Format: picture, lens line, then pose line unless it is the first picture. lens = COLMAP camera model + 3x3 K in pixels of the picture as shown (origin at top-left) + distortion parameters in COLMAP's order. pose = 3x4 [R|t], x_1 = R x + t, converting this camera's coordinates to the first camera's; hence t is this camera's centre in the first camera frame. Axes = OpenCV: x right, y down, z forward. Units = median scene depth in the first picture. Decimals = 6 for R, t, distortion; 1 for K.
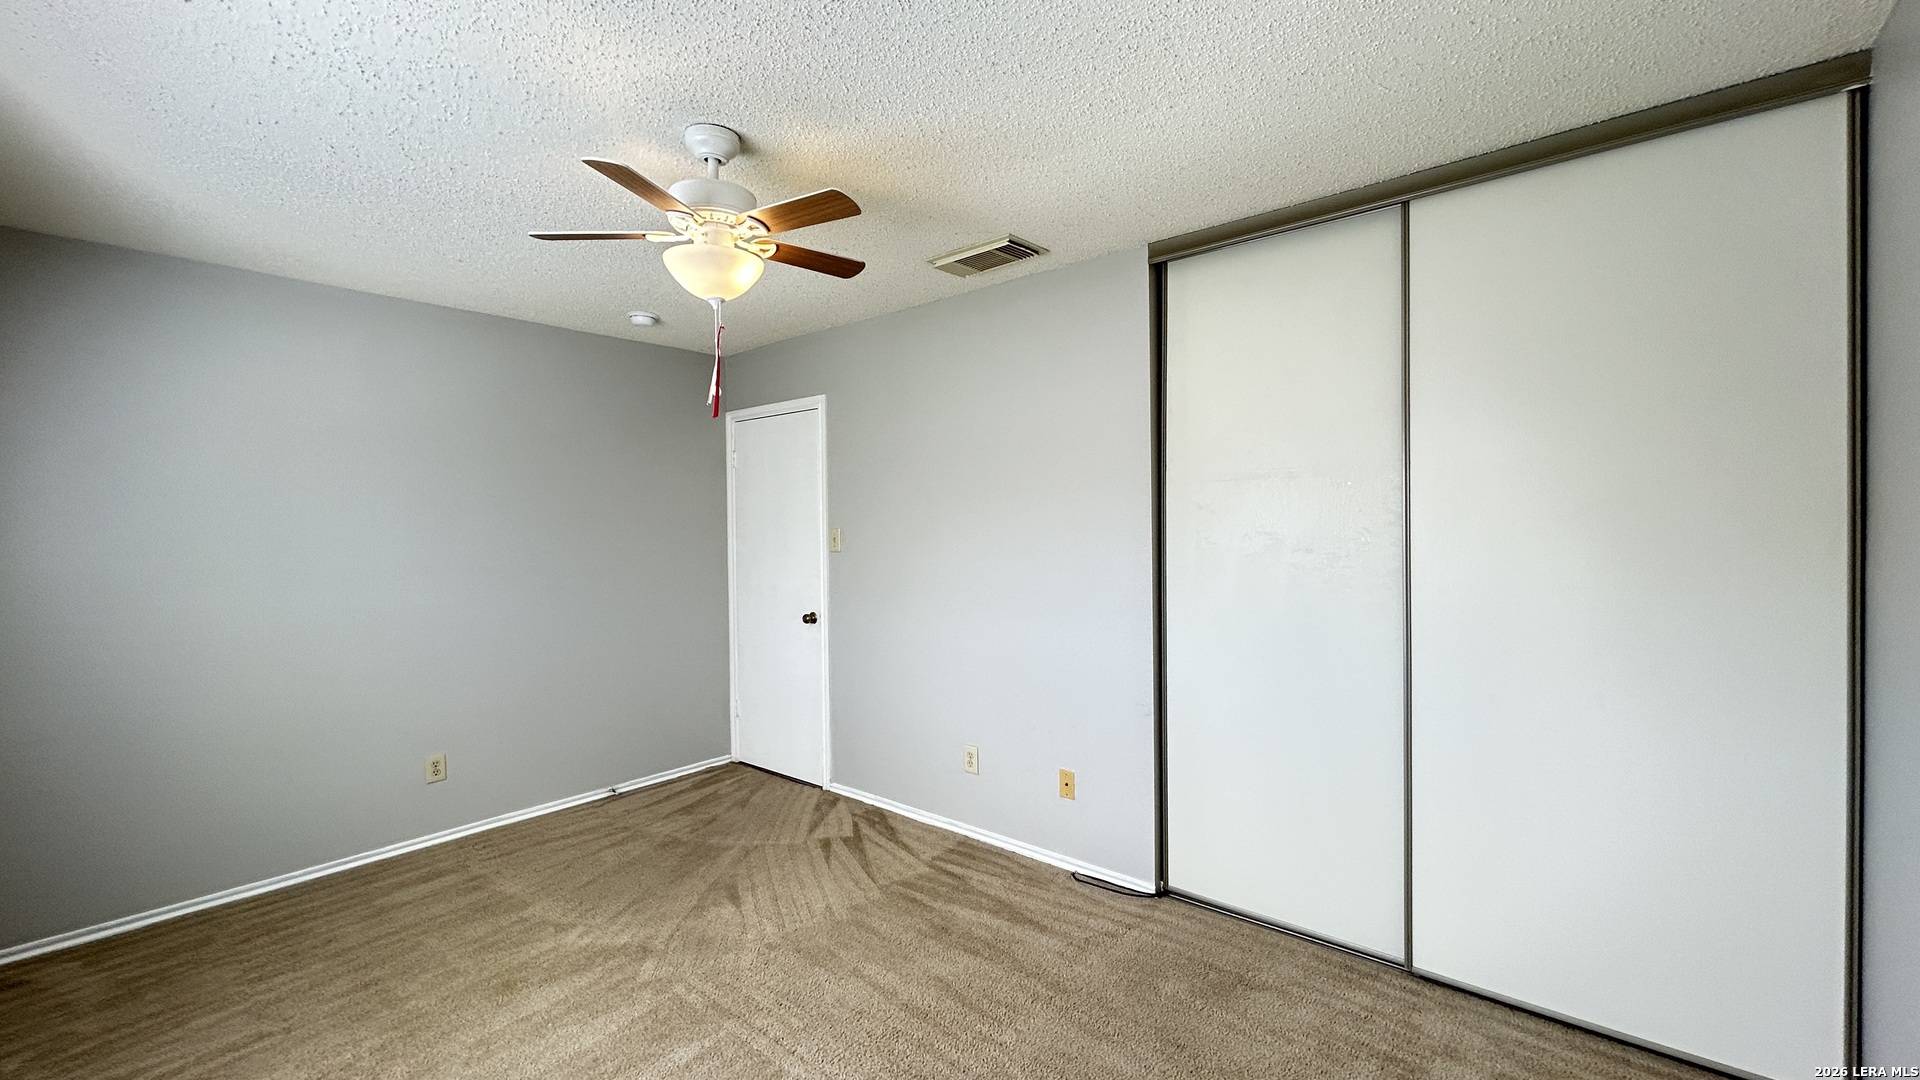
lens RADIAL K [[737.9, 0, 960.0], [0, 737.9, 540.0], [0, 0, 1]] dist [-0.001552, 0.000159]
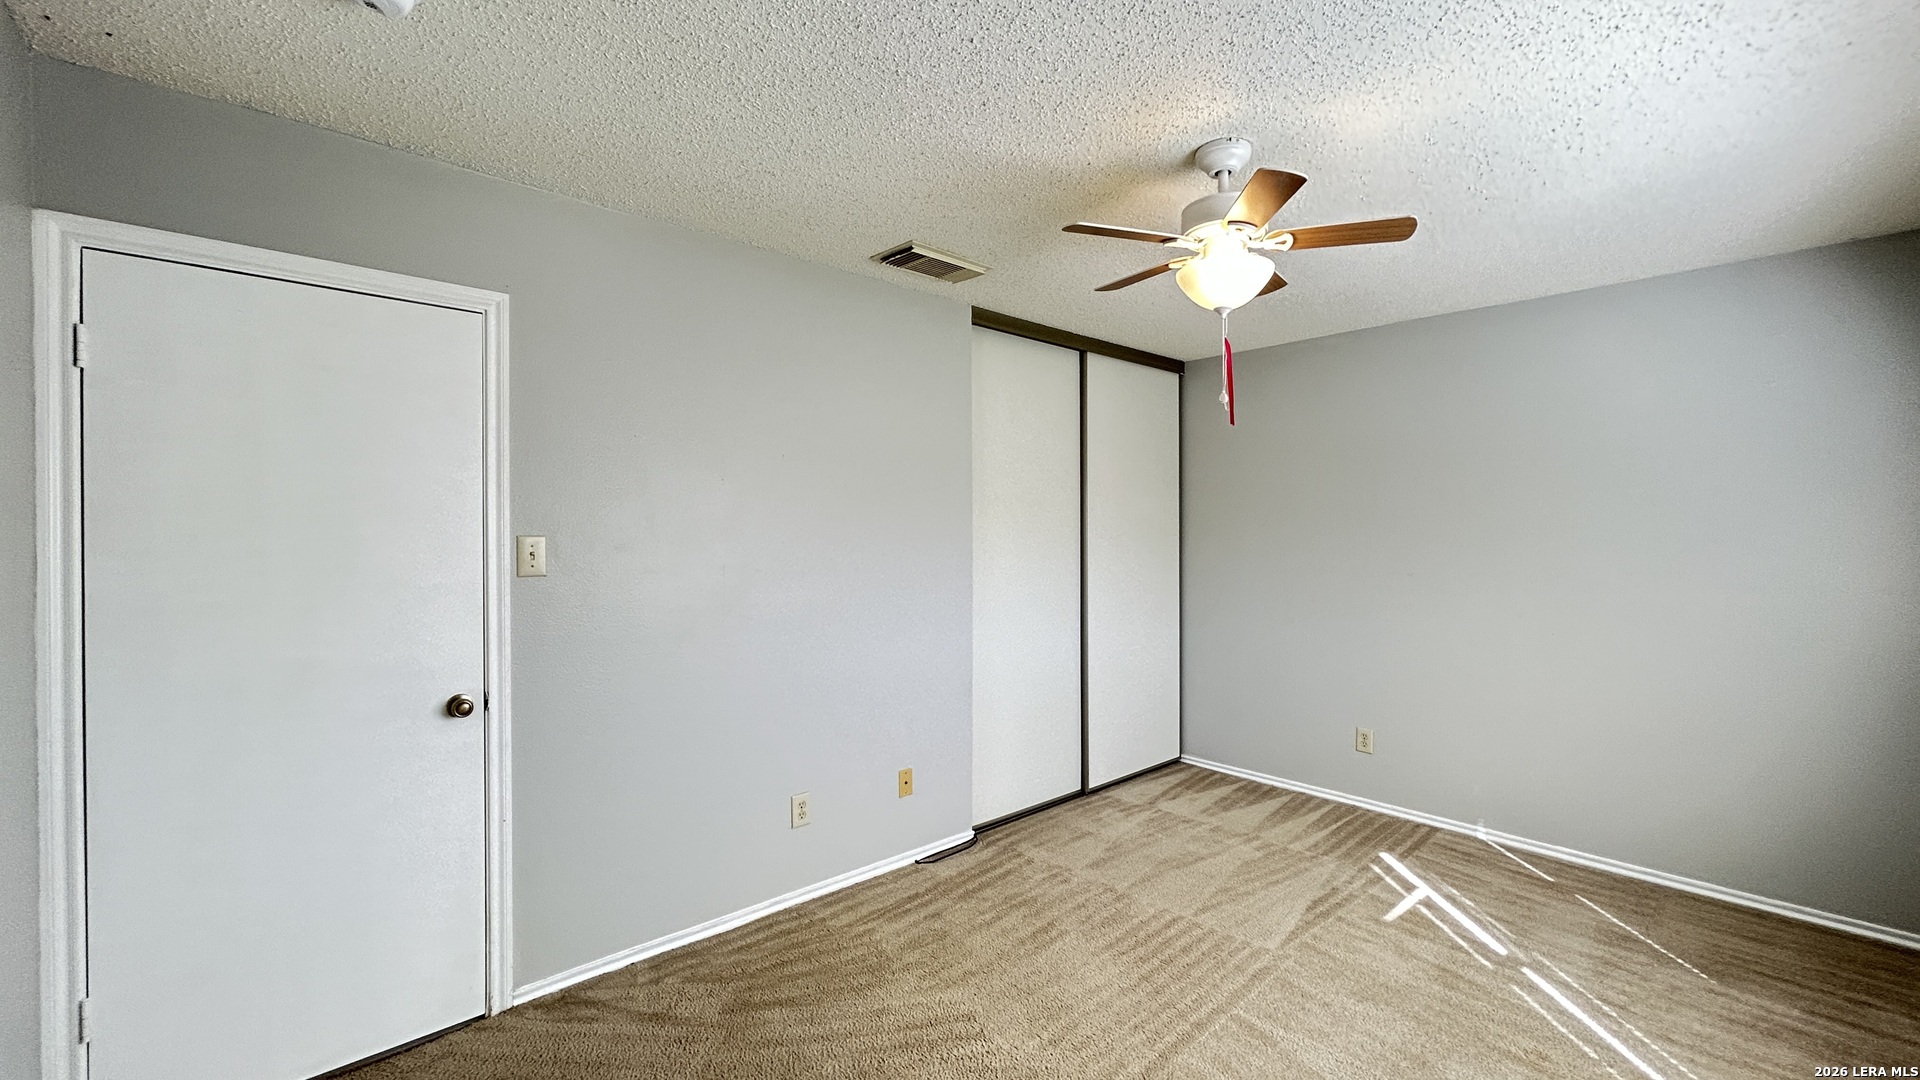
lens RADIAL K [[786.4, 0, 882.1], [0, 786.4, 537.1], [0, 0, 1]] dist [0.000052, 0.000080]
pose [[0.181693, 0.008239, 0.983321, -0.959877], [0.019290, 0.999743, -0.011941, -0.002222], [-0.983166, 0.021138, 0.181487, 0.828754]]
